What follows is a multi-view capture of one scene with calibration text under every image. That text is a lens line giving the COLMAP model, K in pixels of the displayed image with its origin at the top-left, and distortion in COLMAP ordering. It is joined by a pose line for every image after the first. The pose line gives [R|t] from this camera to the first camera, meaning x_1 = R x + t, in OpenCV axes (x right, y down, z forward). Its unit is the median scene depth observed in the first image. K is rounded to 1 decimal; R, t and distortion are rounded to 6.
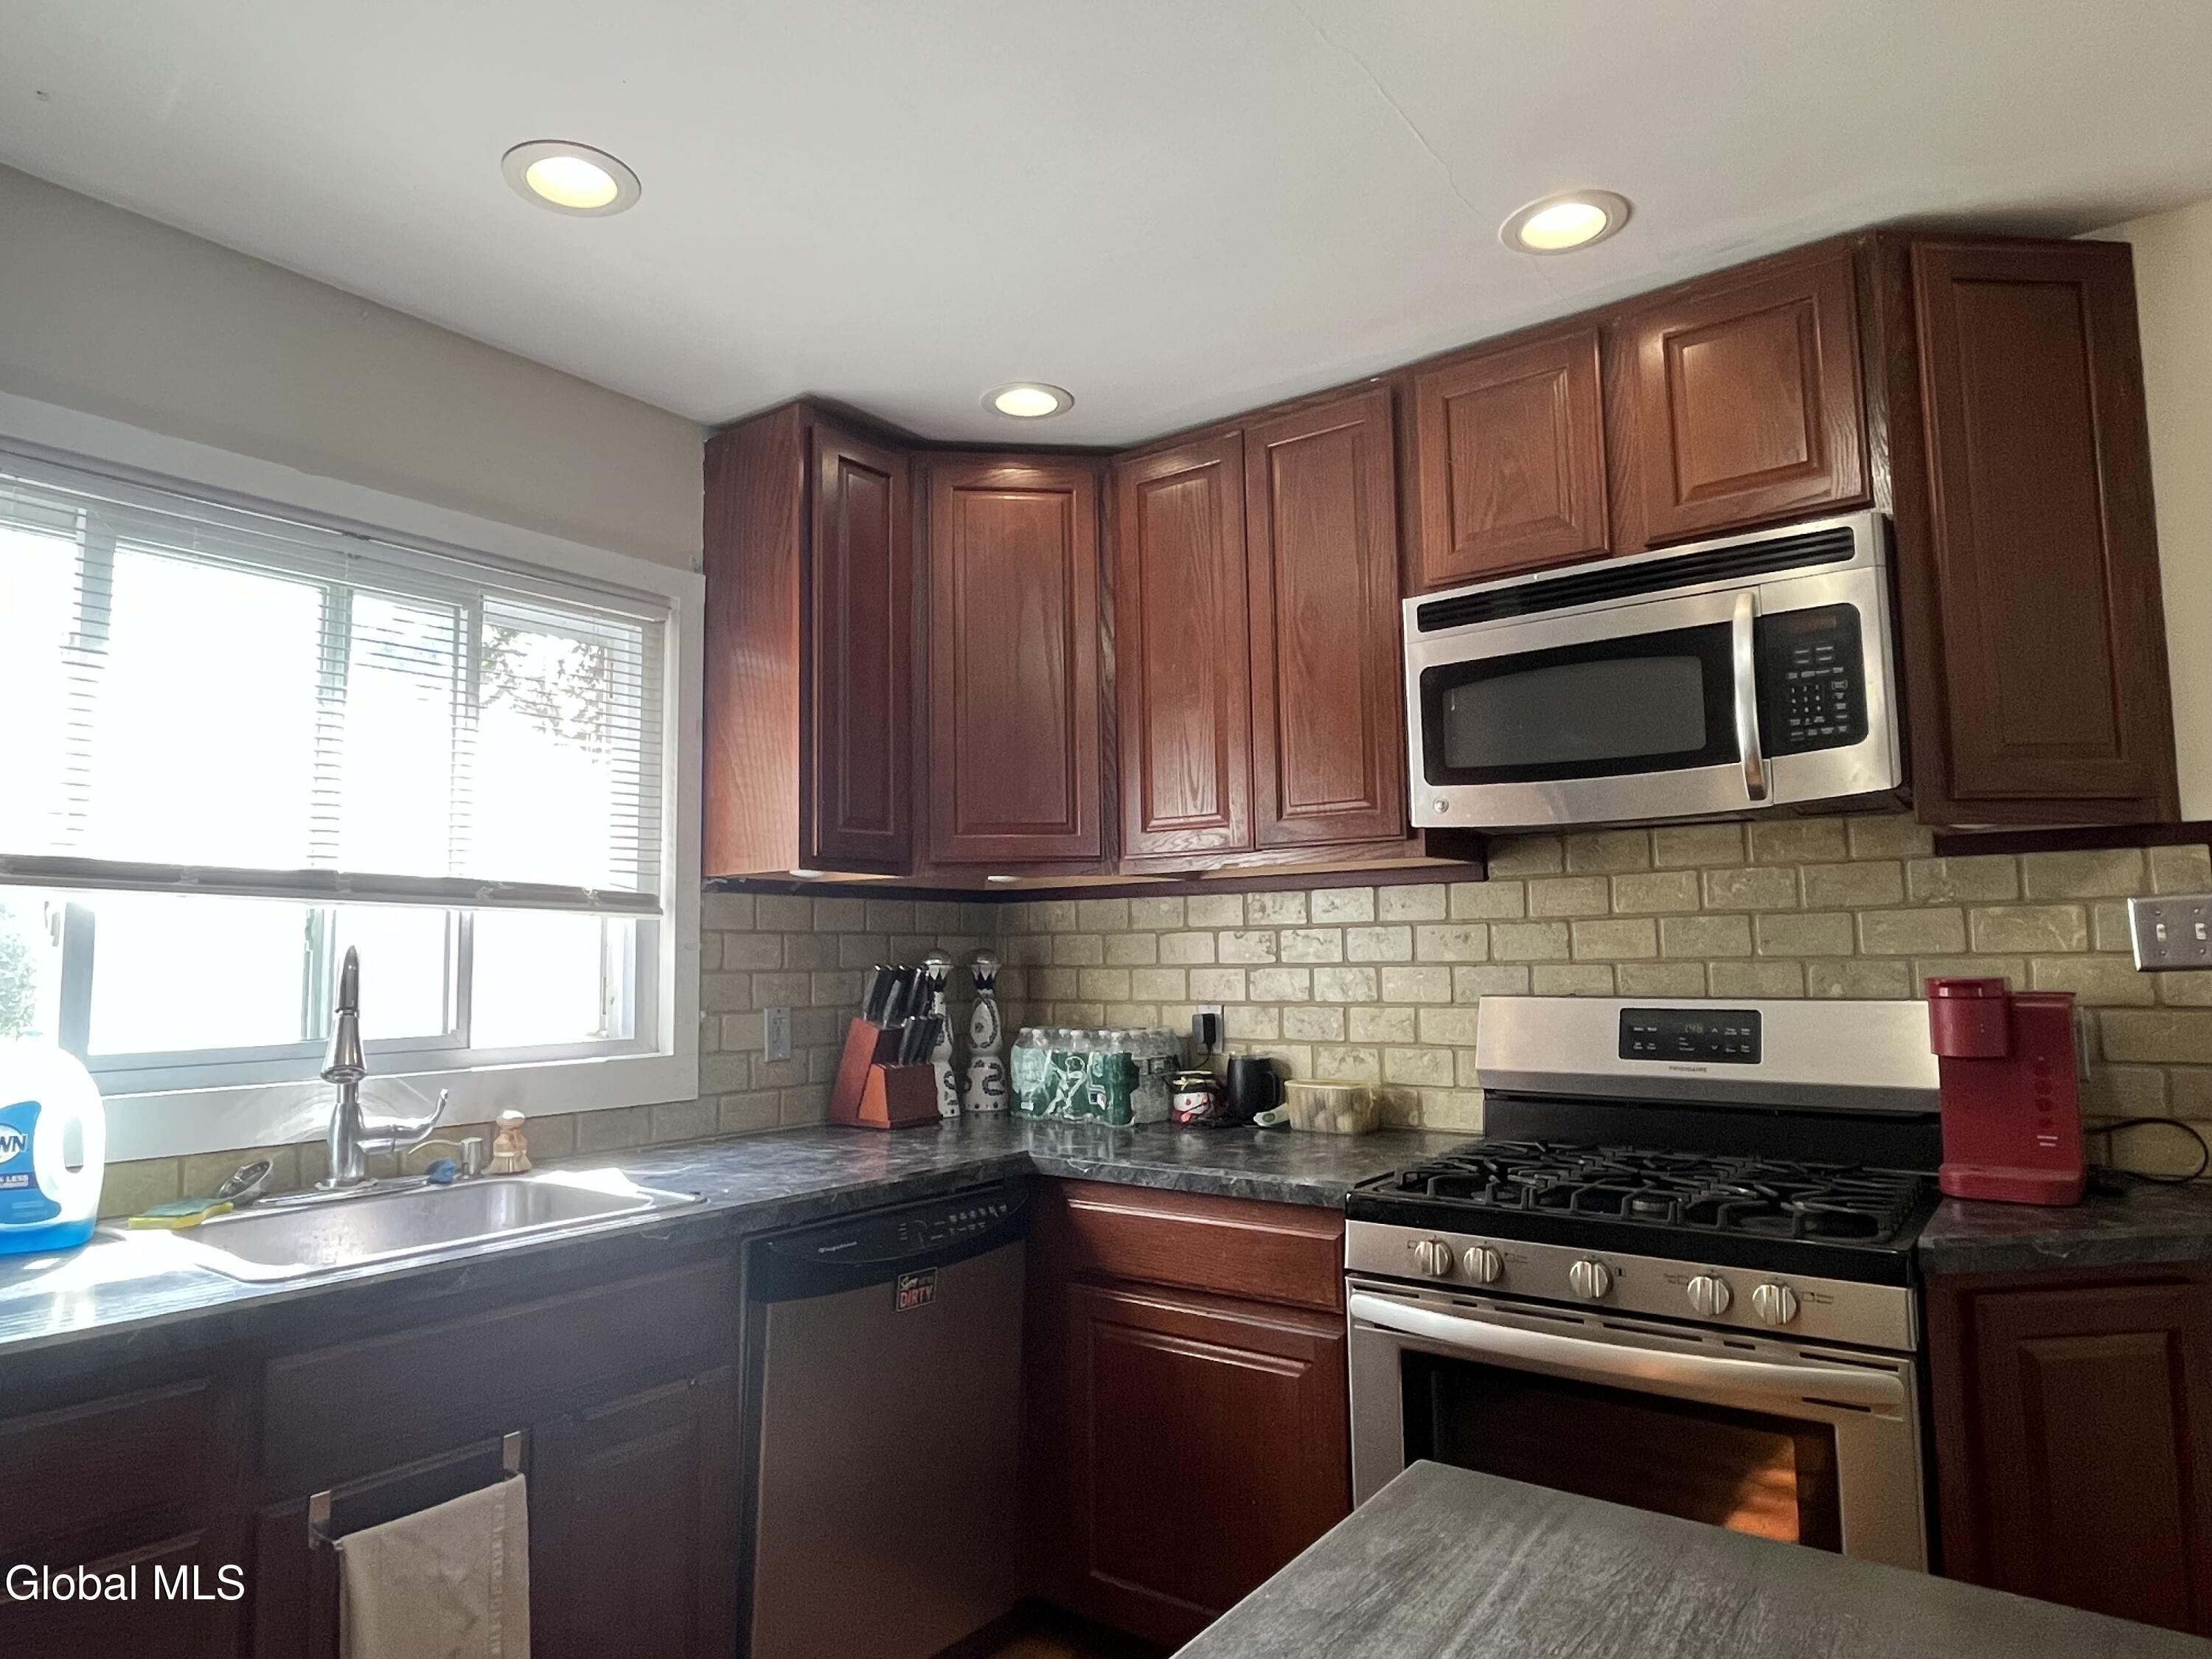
lens RADIAL K [[1342.5, 0, 1098.5], [0, 1342.5, 835.8], [0, 0, 1]] dist [-0.005275, 0.003187]
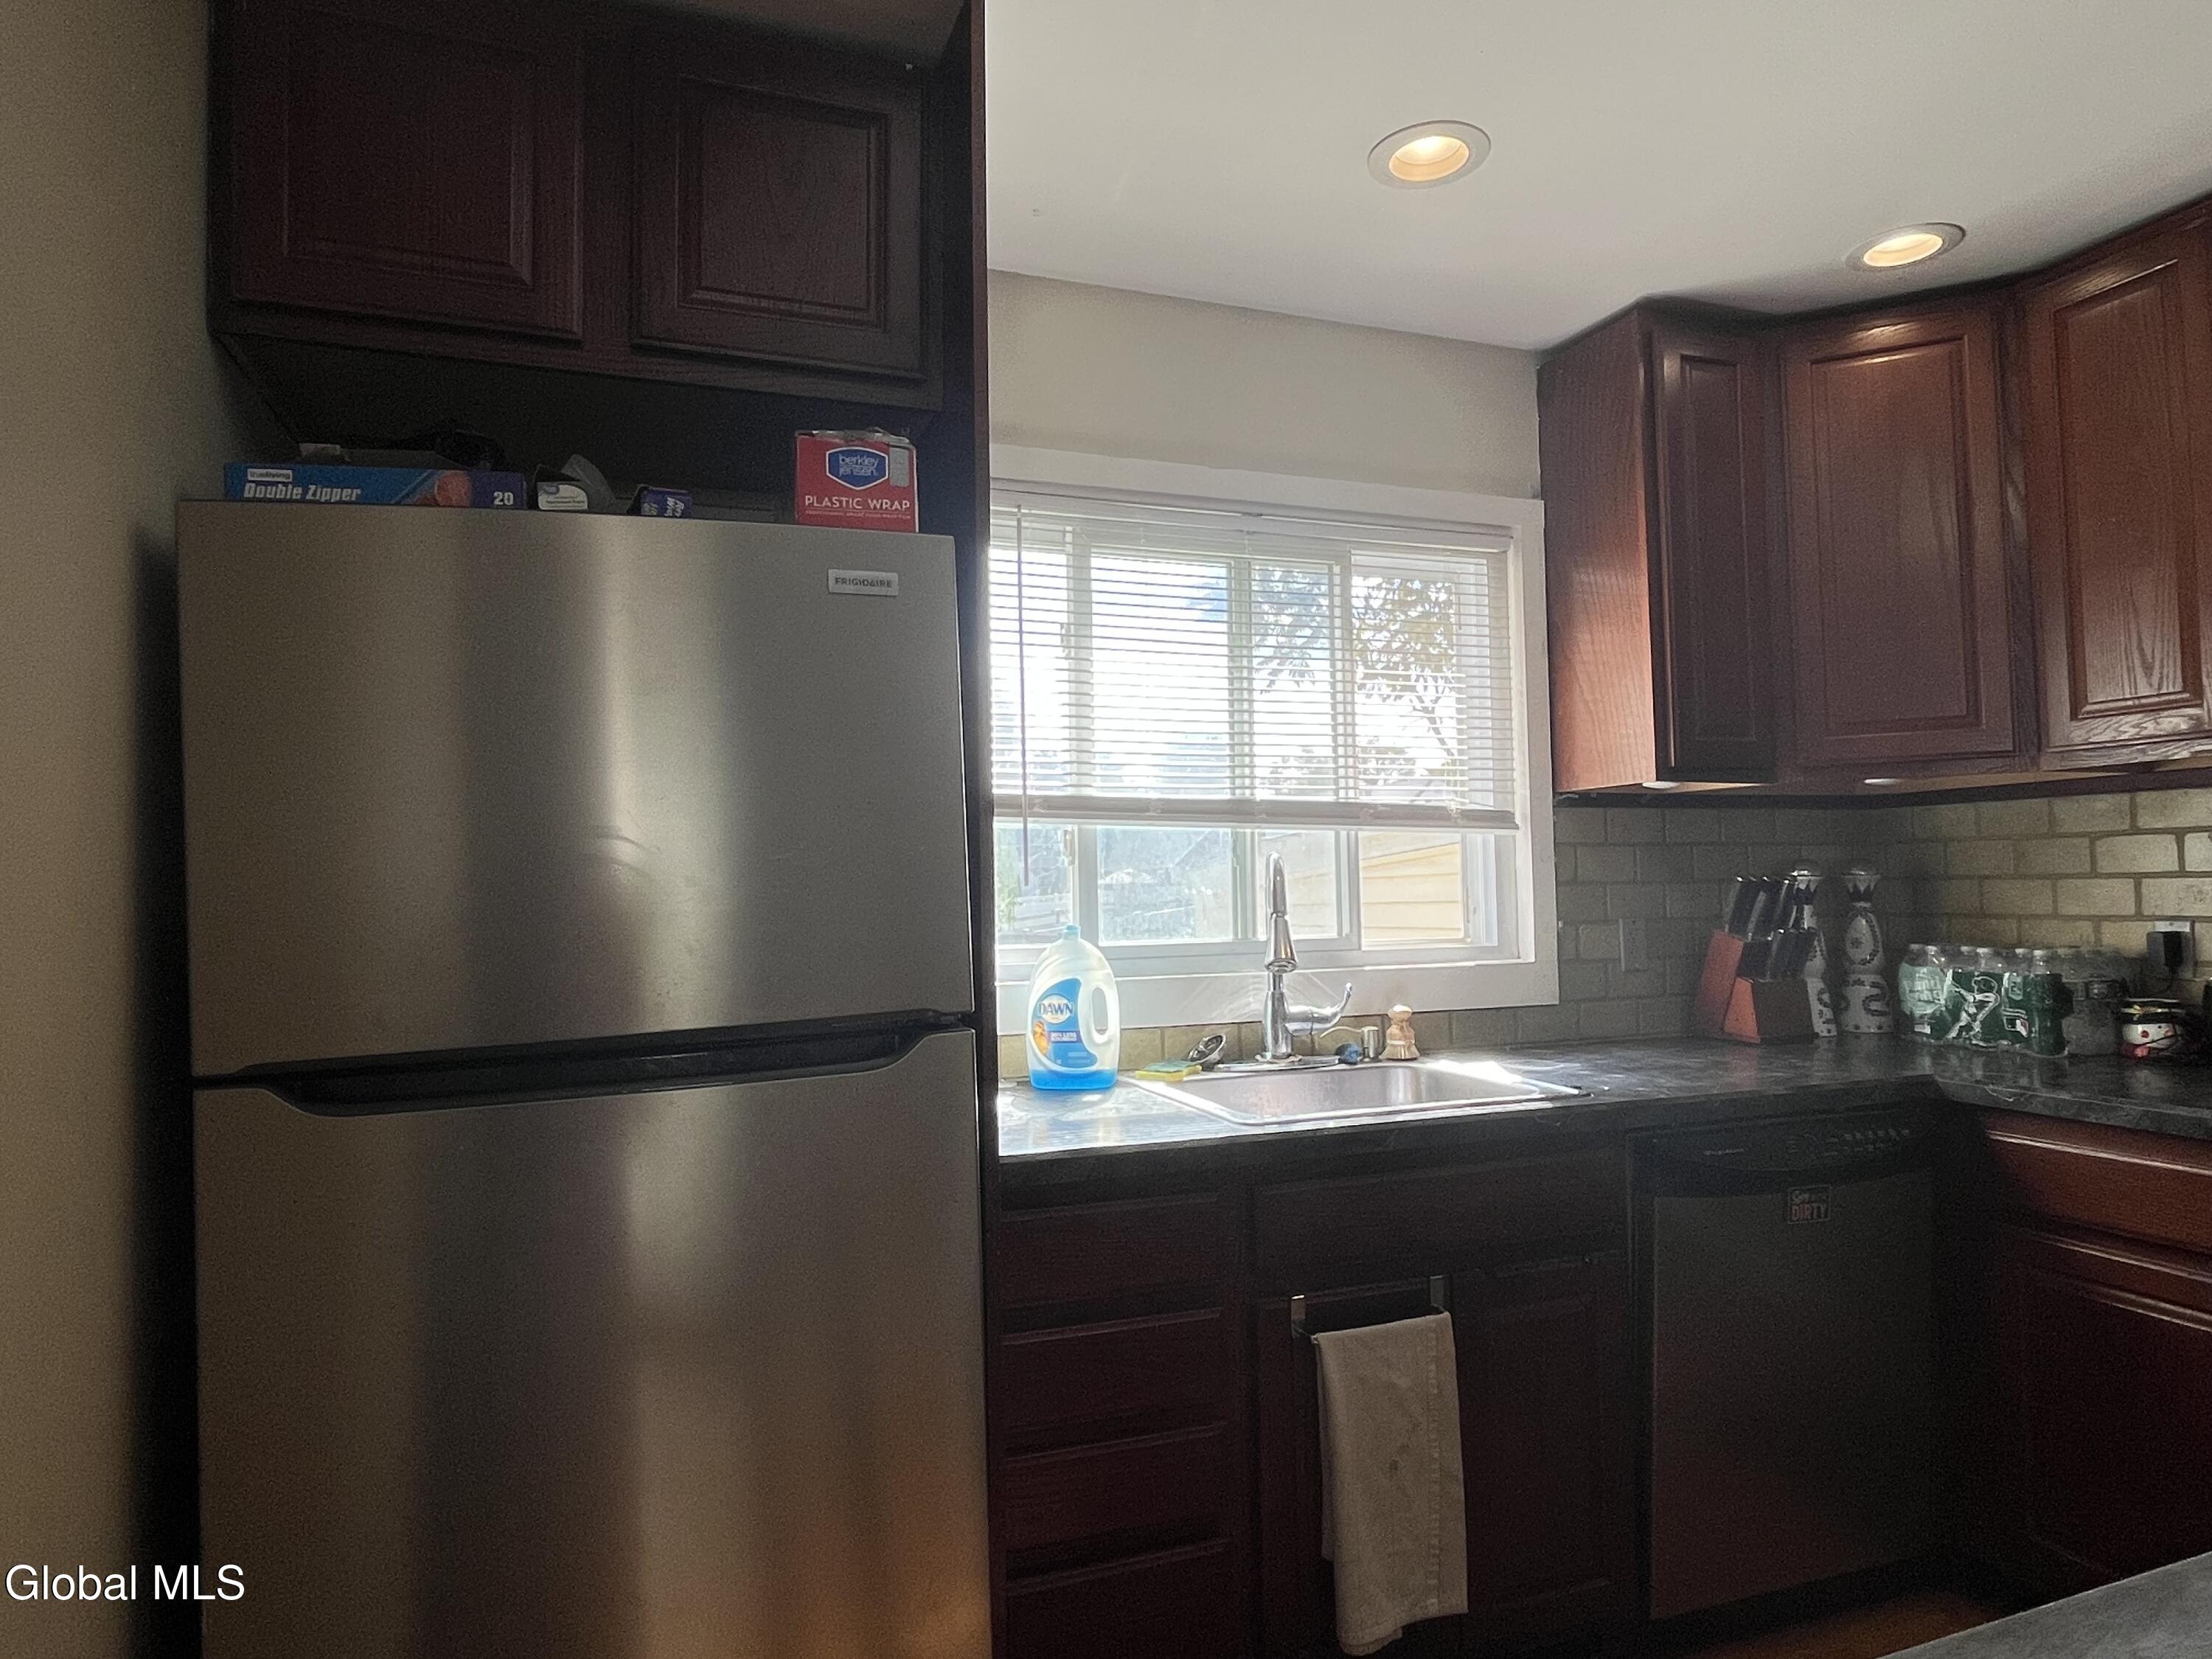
lens RADIAL K [[1342.5, 0, 1102.6], [0, 1342.5, 836.2], [0, 0, 1]] dist [-0.005275, 0.003187]
pose [[0.839760, -0.023455, -0.542450, -0.027451], [0.055986, 0.997482, 0.043541, -0.000525], [0.540063, -0.066934, 0.838959, -0.068904]]
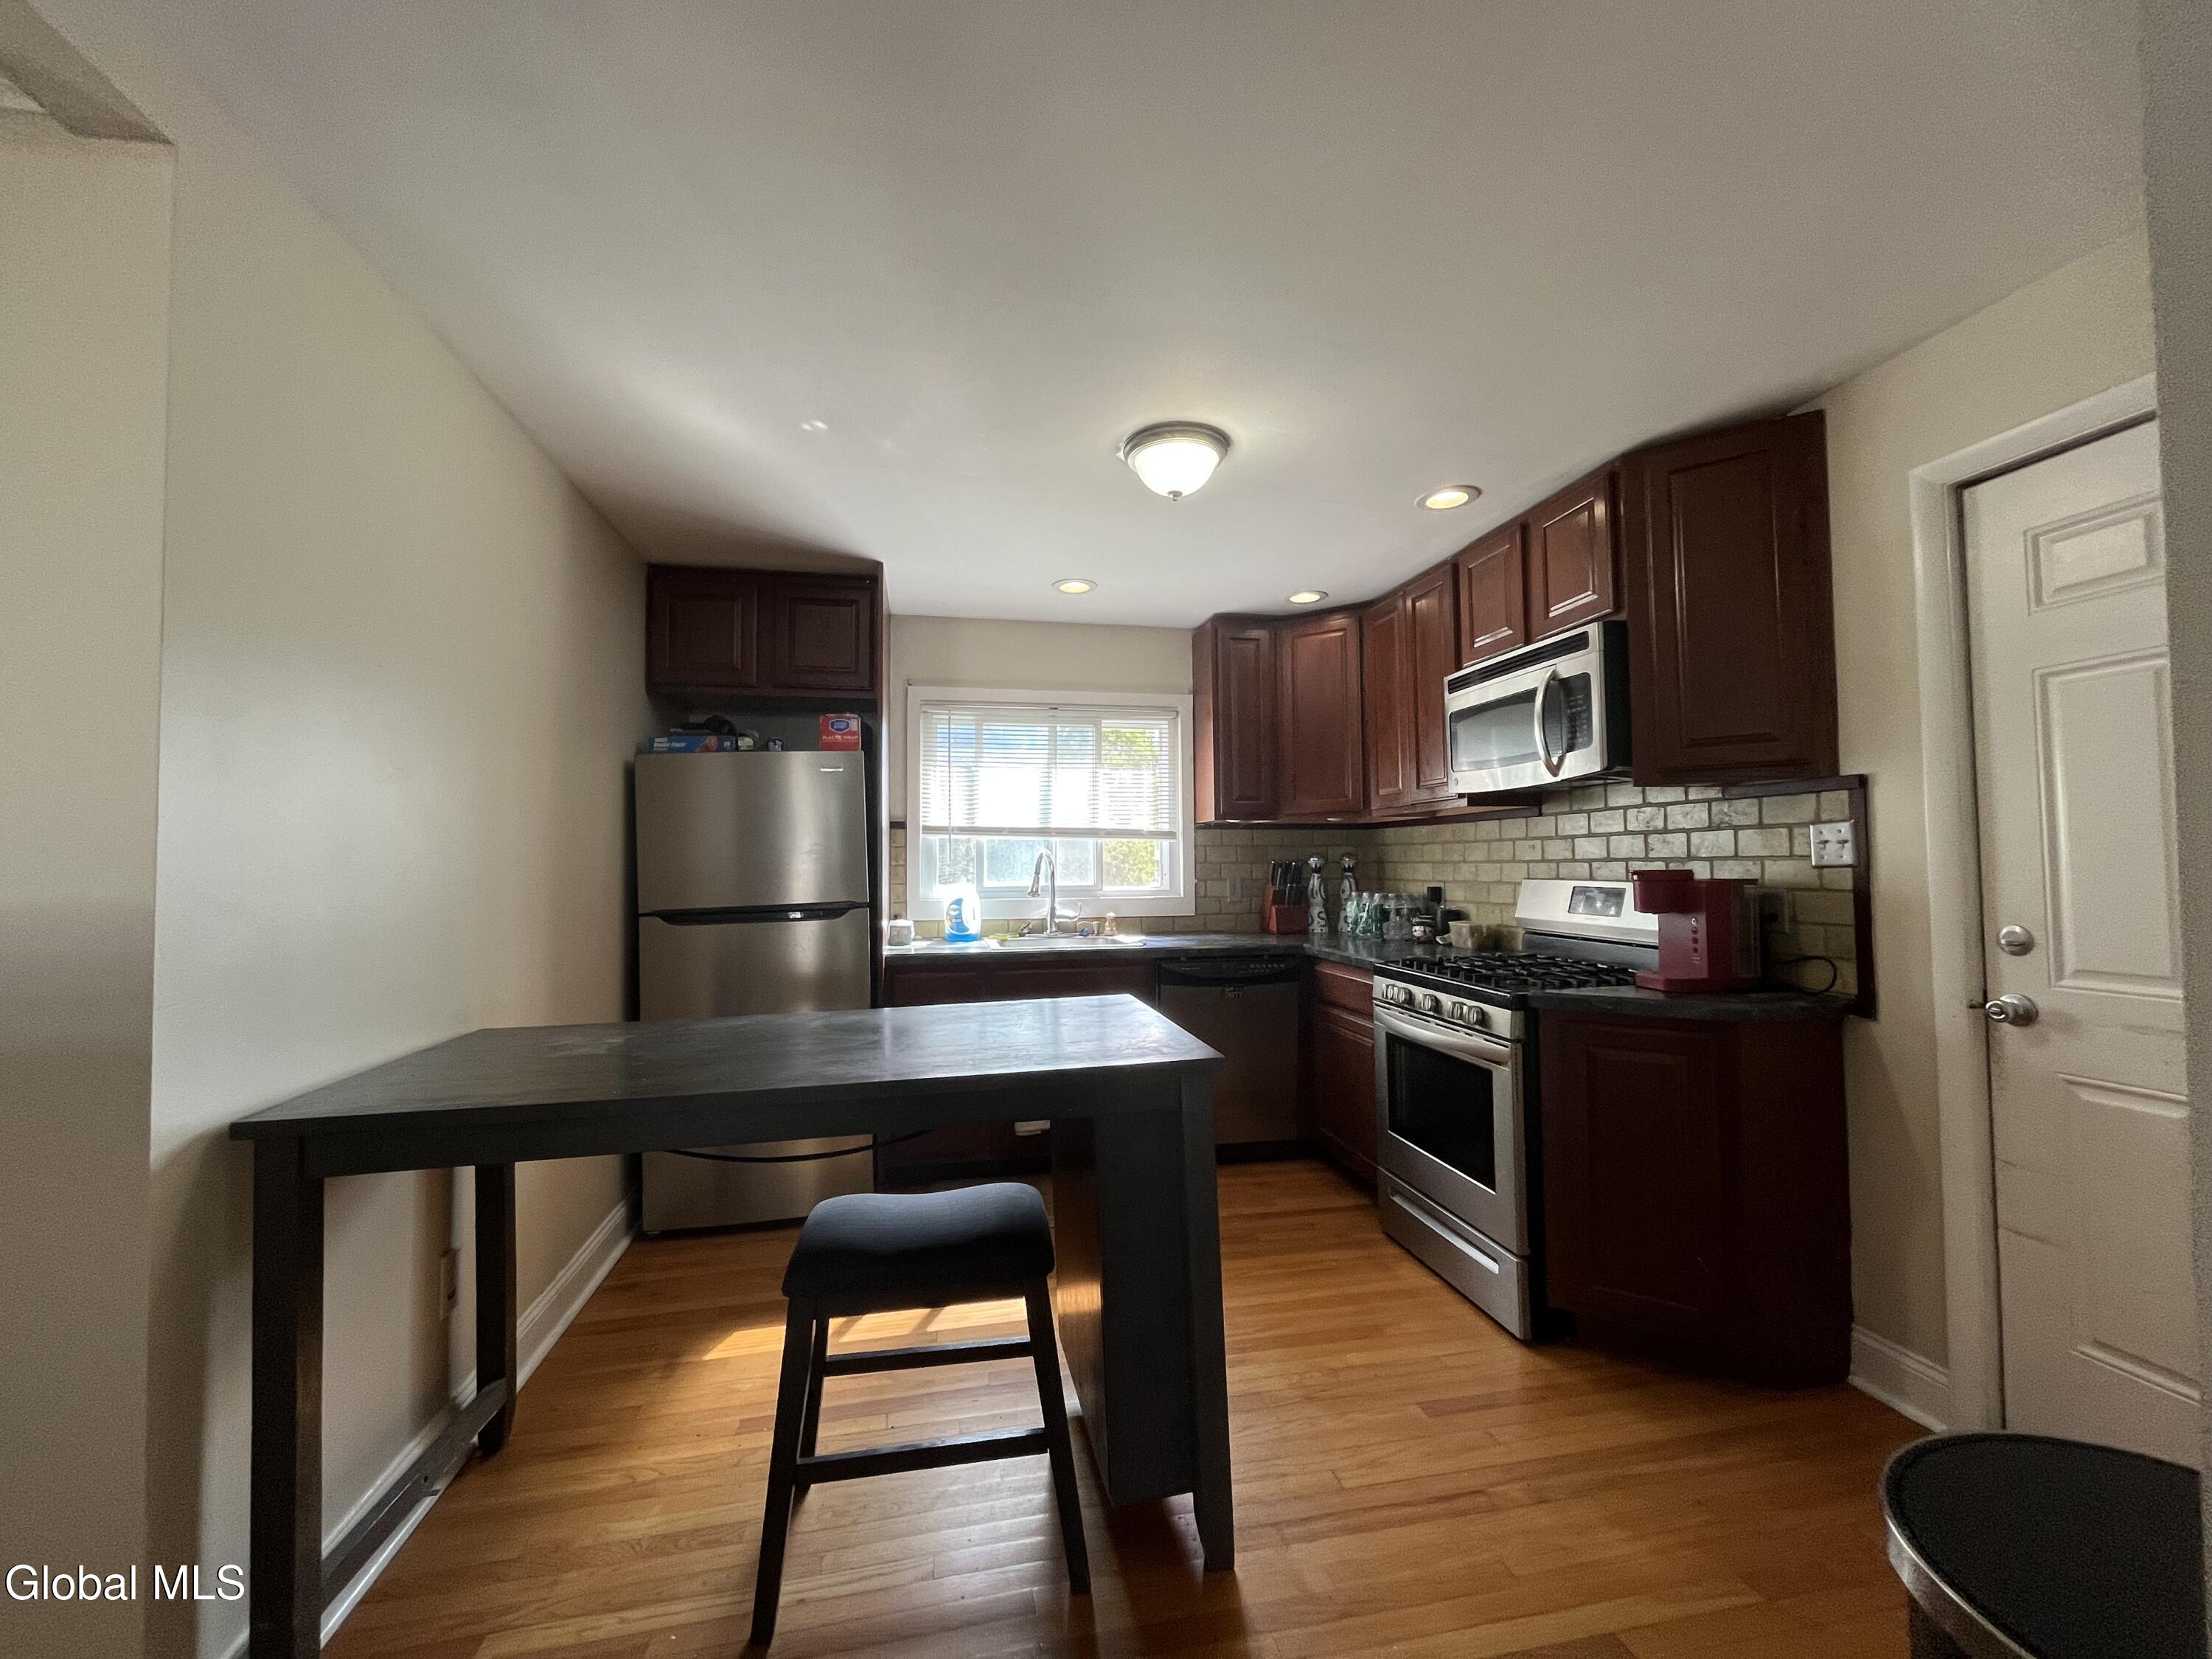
lens RADIAL K [[905.8, 0, 1108.5], [0, 905.8, 830.1], [0, 0, 1]] dist [-0.006073, -0.000709]
pose [[0.747156, -0.017062, -0.664430, 0.702123], [0.058165, 0.997514, 0.039792, -0.032063], [0.662099, -0.068378, 0.746290, -0.322769]]
